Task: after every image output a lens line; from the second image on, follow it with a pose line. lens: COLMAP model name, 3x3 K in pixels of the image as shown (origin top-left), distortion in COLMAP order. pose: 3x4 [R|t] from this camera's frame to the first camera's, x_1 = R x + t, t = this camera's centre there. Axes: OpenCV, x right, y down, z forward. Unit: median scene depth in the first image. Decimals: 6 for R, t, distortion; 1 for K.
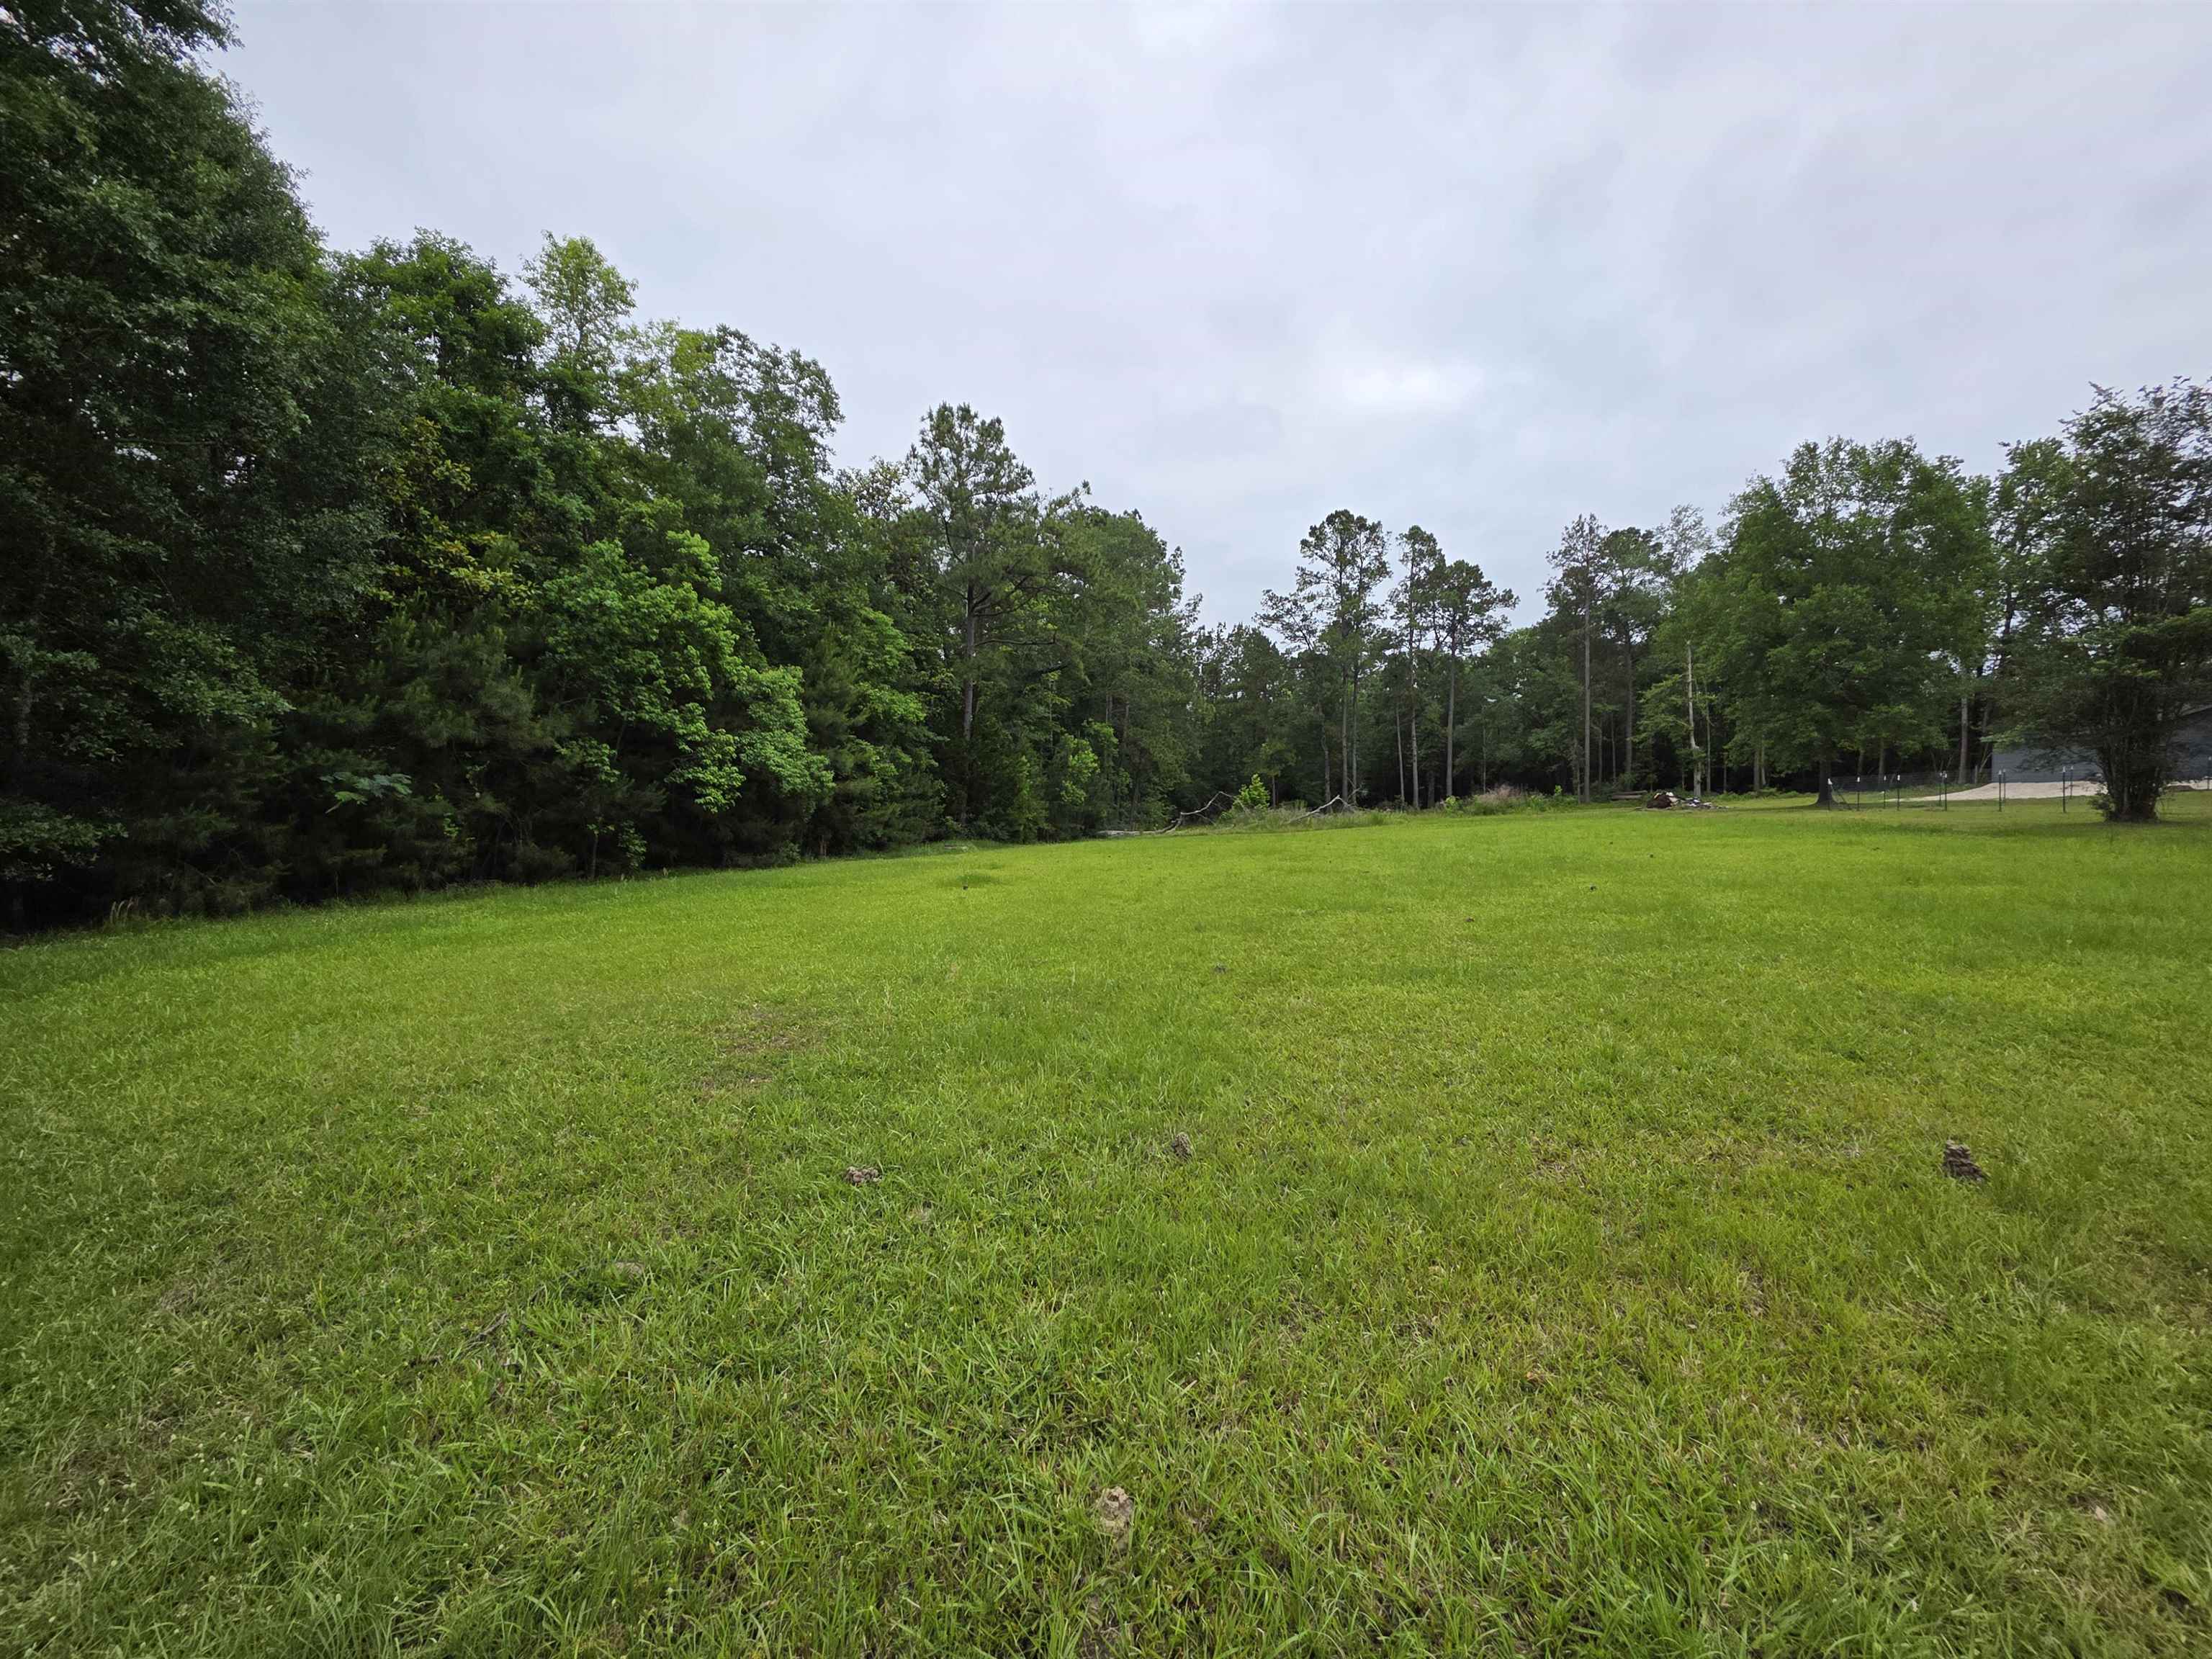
lens RADIAL K [[869.8, 0, 1106.0], [0, 869.8, 829.5], [0, 0, 1]] dist [0.000335, -0.002548]
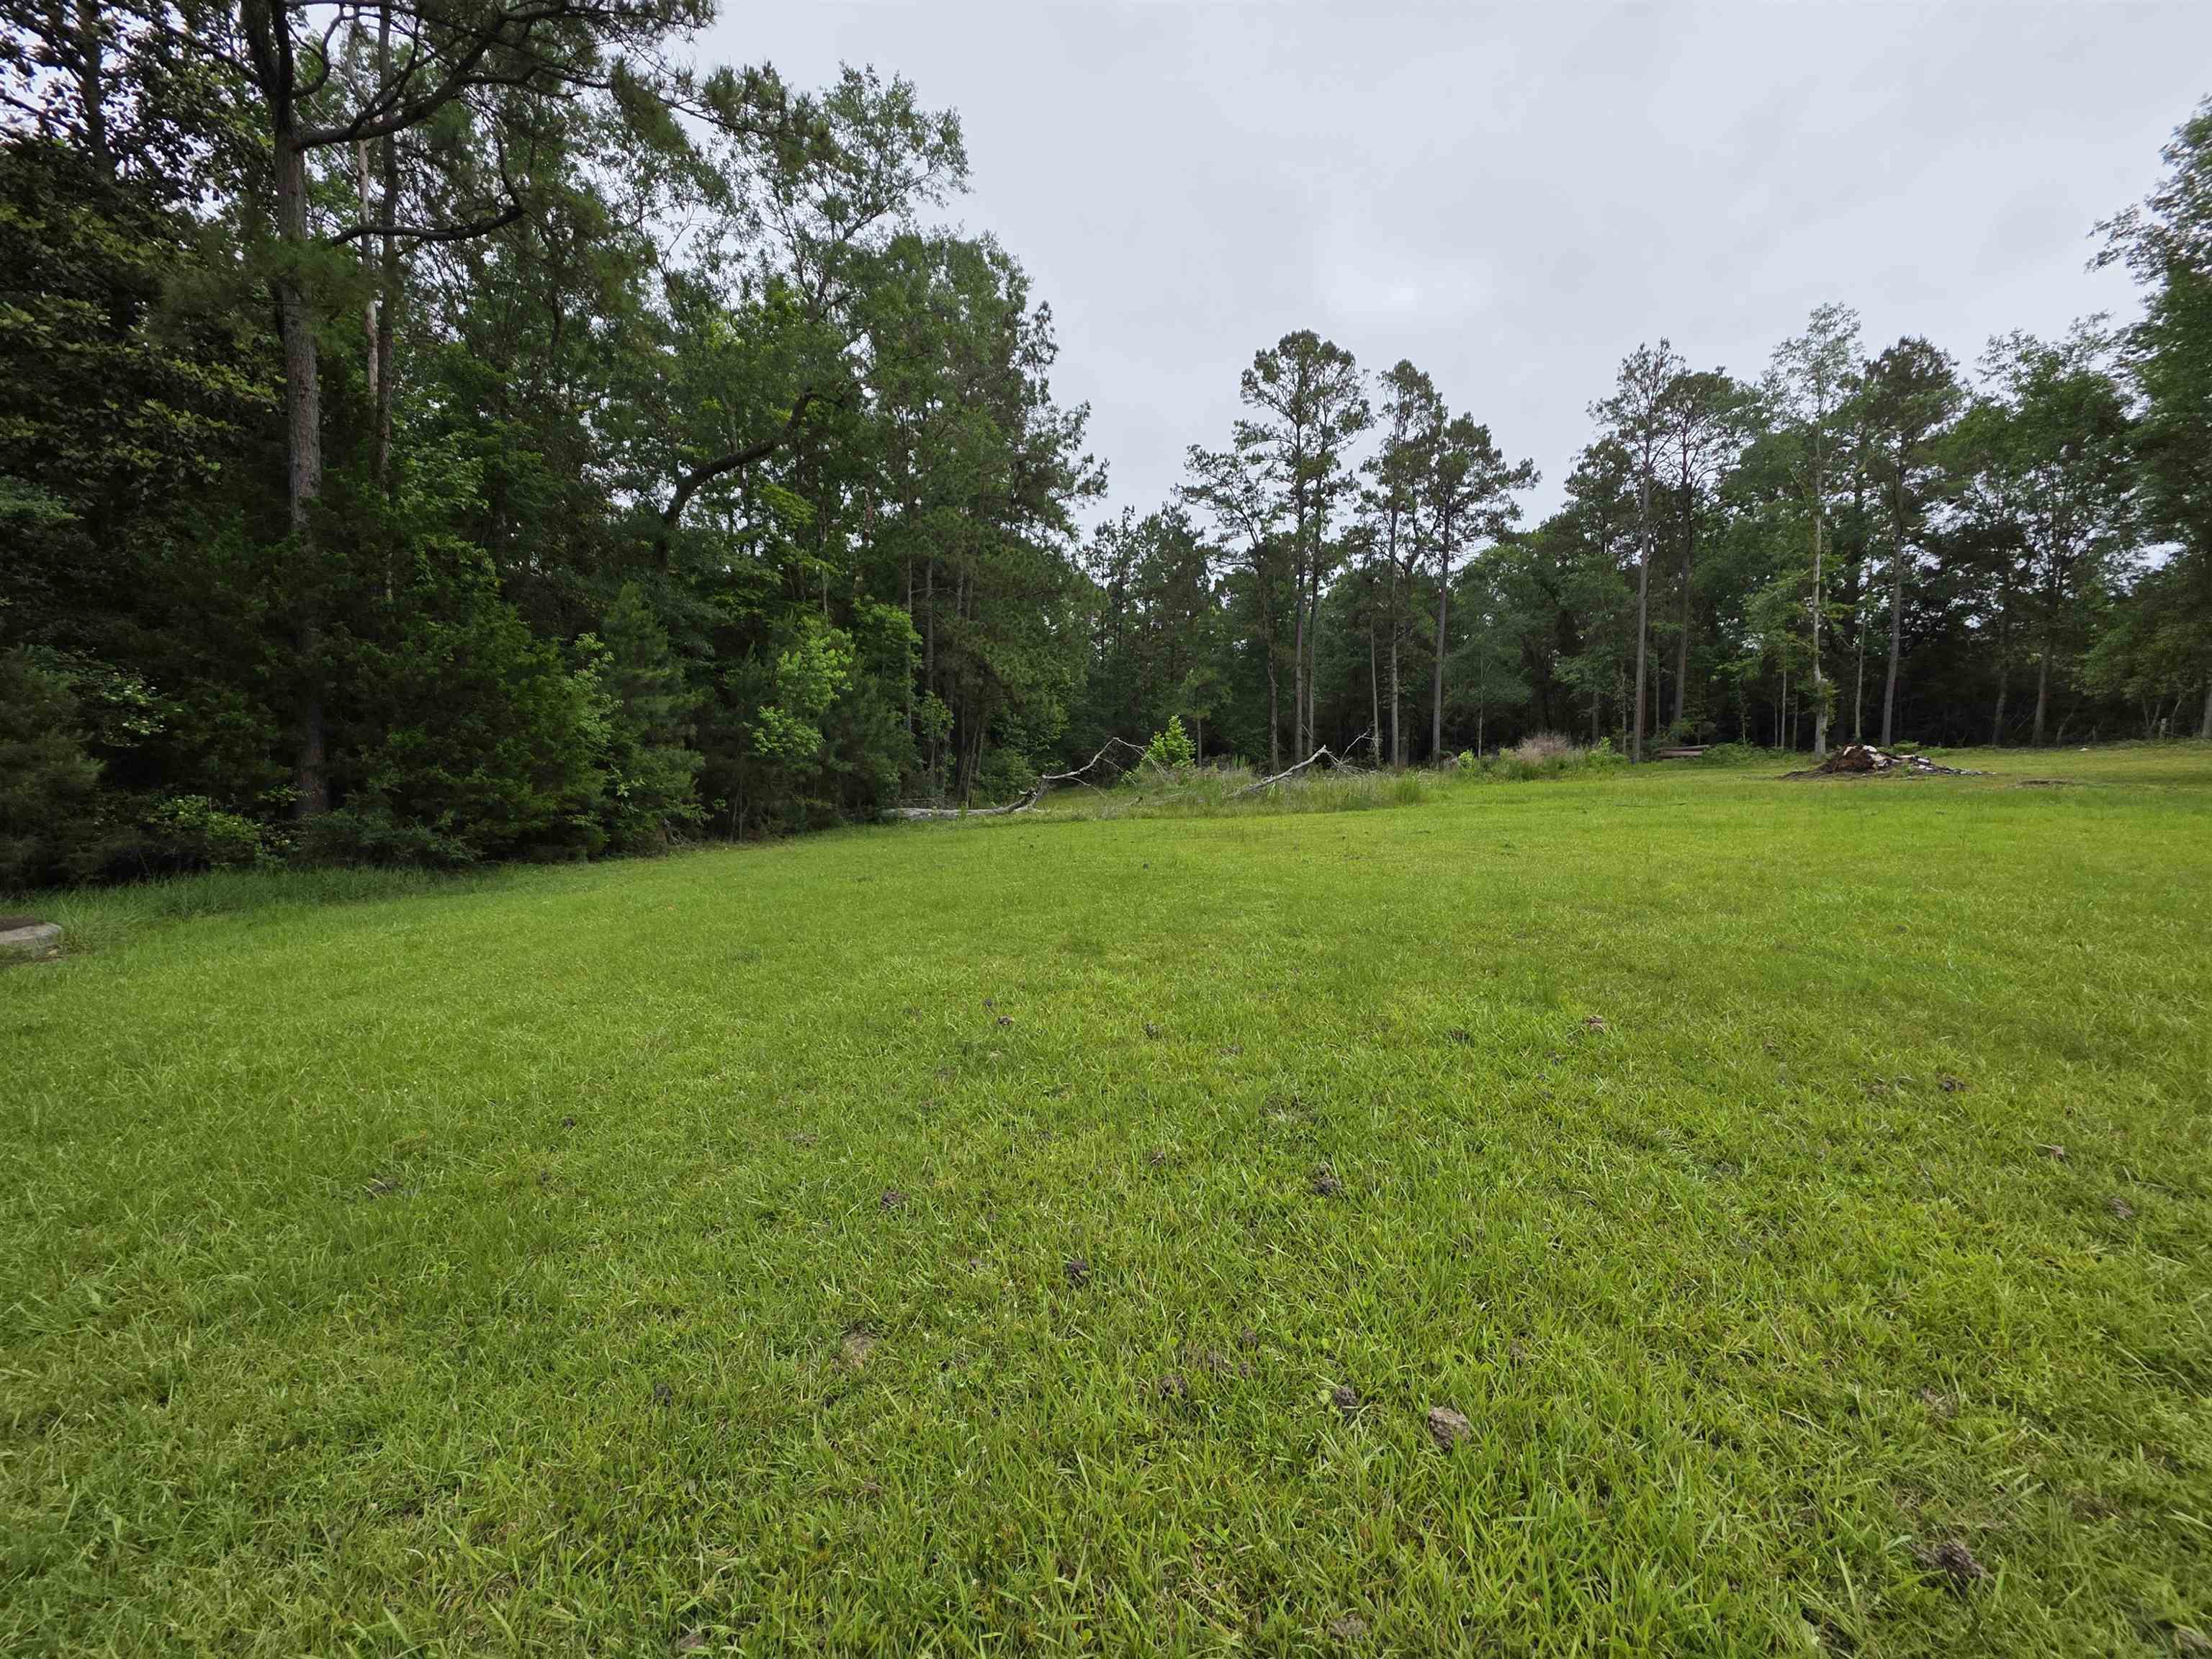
lens RADIAL K [[869.8, 0, 1106.0], [0, 869.8, 829.5], [0, 0, 1]] dist [0.000335, -0.002548]
pose [[0.995220, -0.000736, 0.097654, 0.051885], [-0.004334, 0.998653, 0.051699, -0.009835], [-0.097561, -0.051875, 0.993877, 0.322769]]
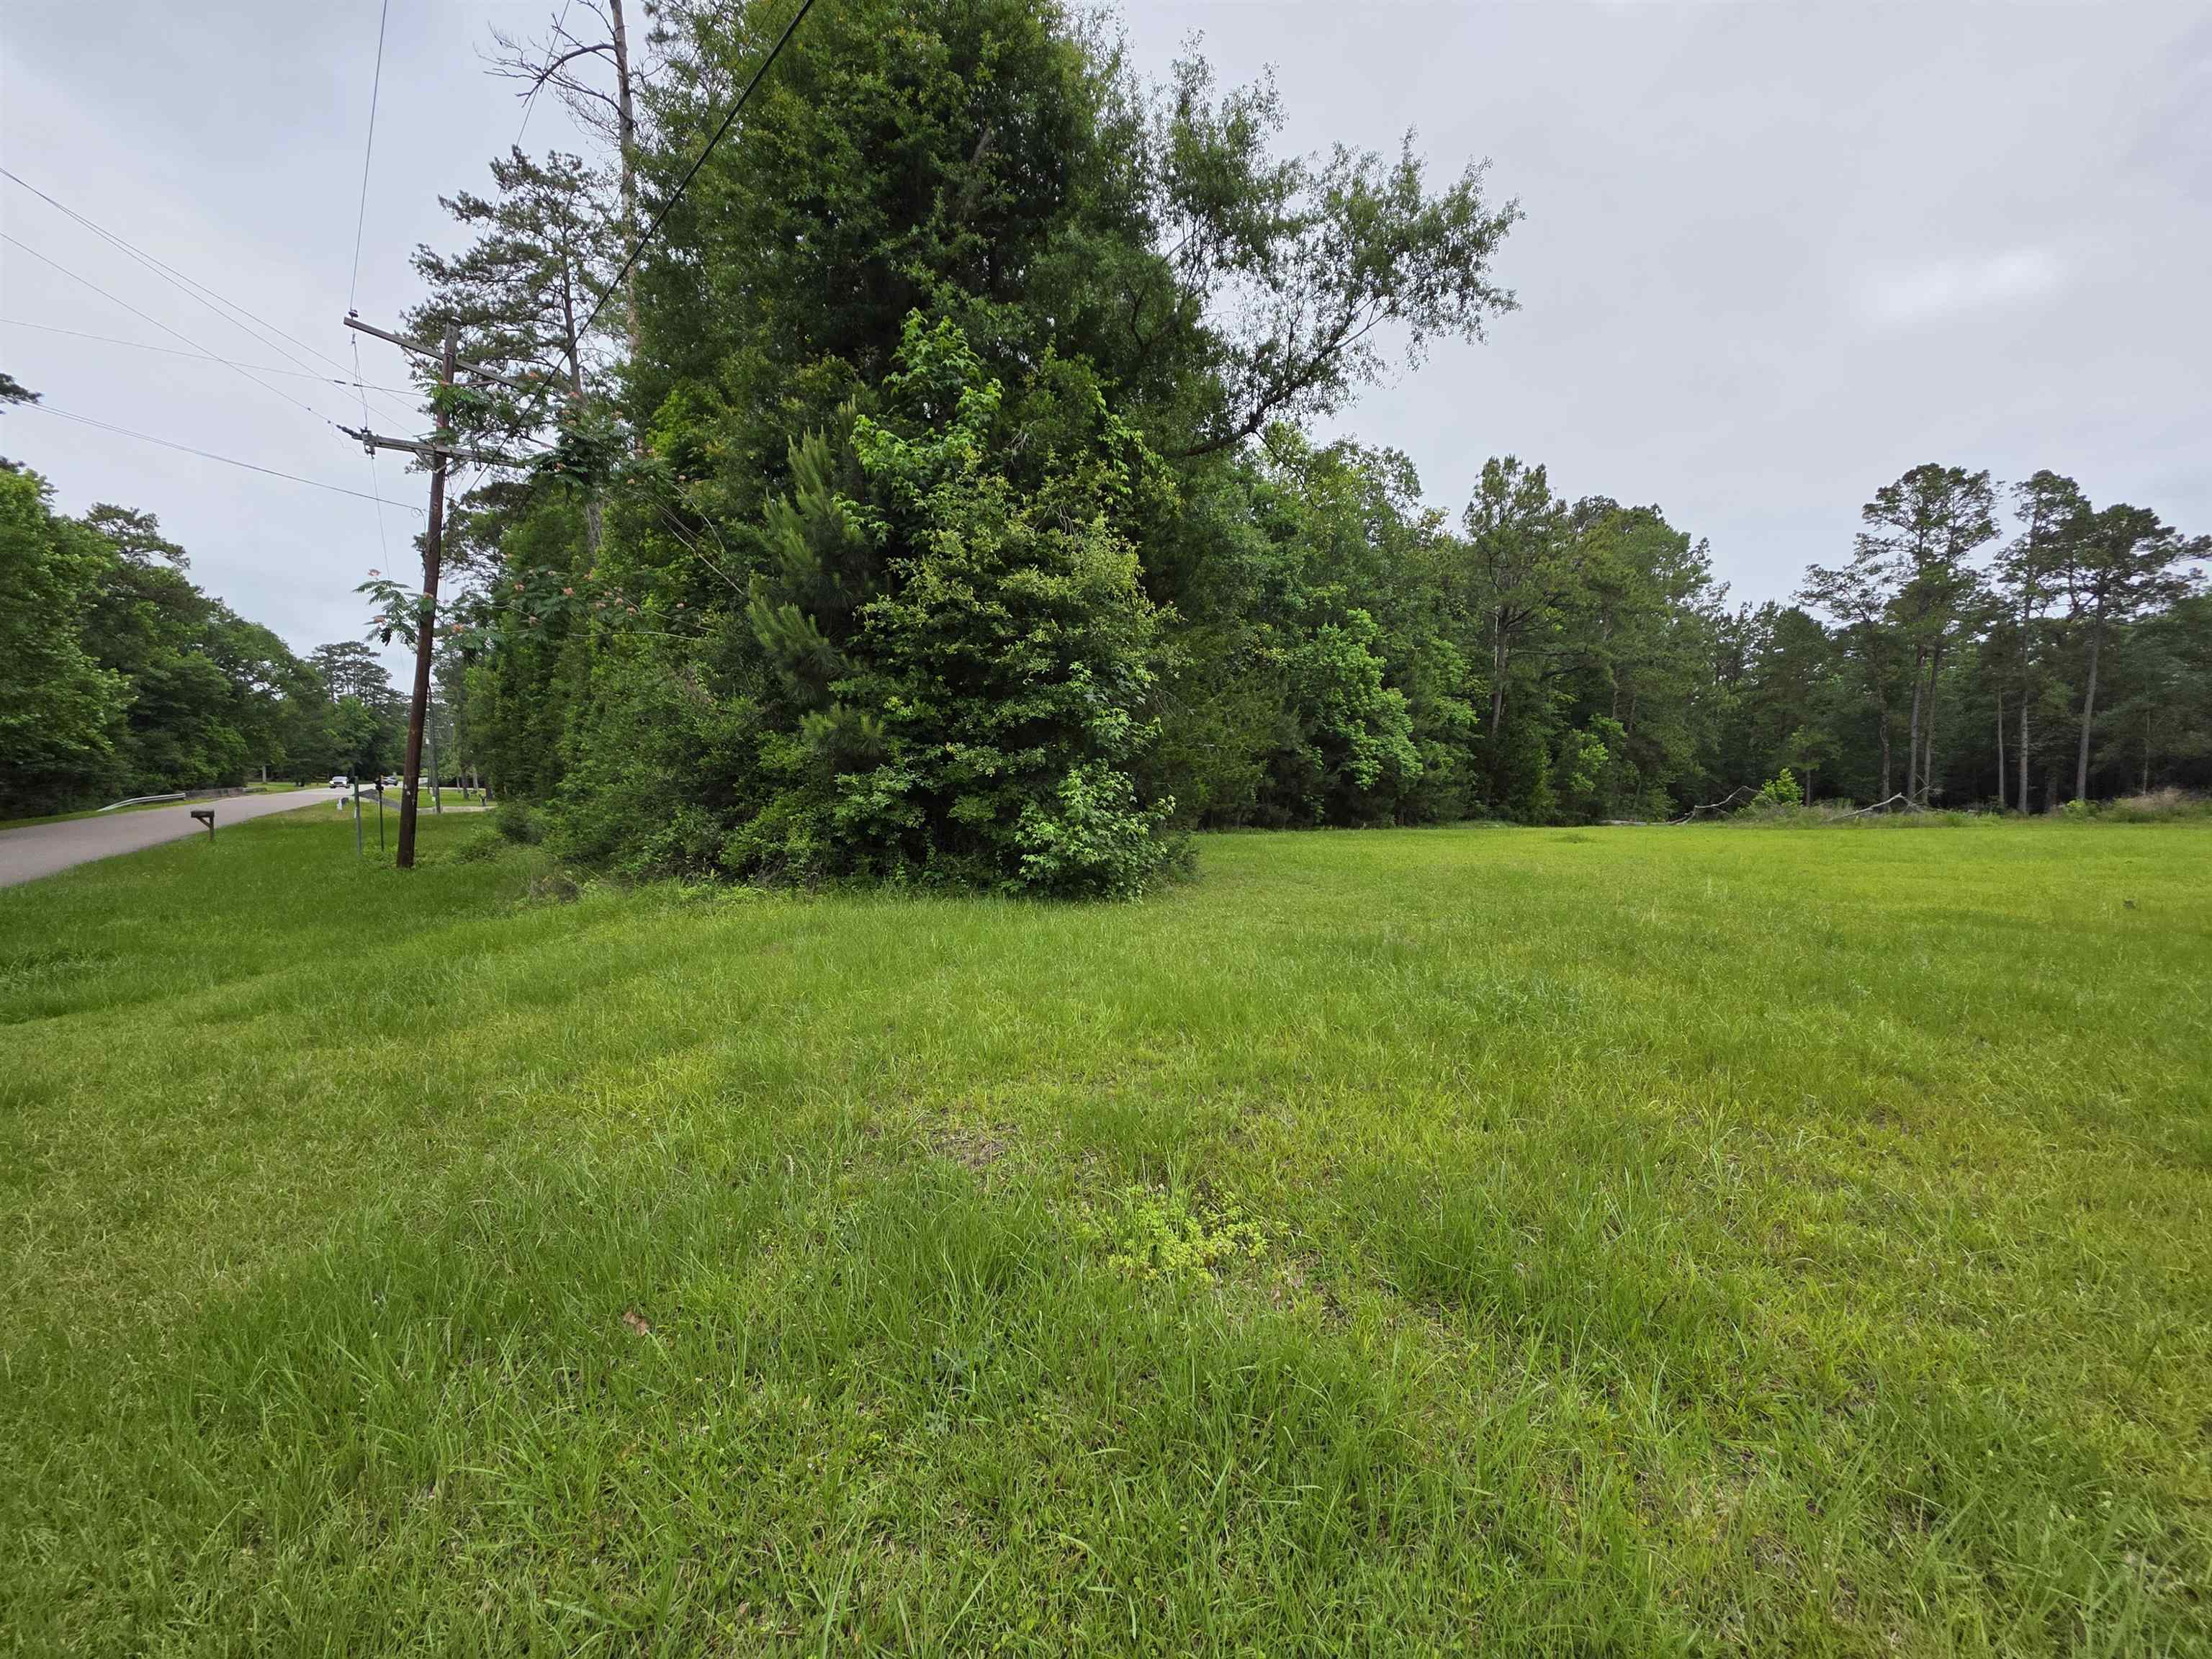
lens RADIAL K [[867.4, 0, 1106.0], [0, 867.4, 829.5], [0, 0, 1]] dist [-0.002056, 0.000600]
pose [[0.885260, 0.049028, -0.462505, -0.037189], [-0.041755, 0.998791, 0.025956, 0.007497], [0.463218, -0.003666, 0.886237, -0.147873]]
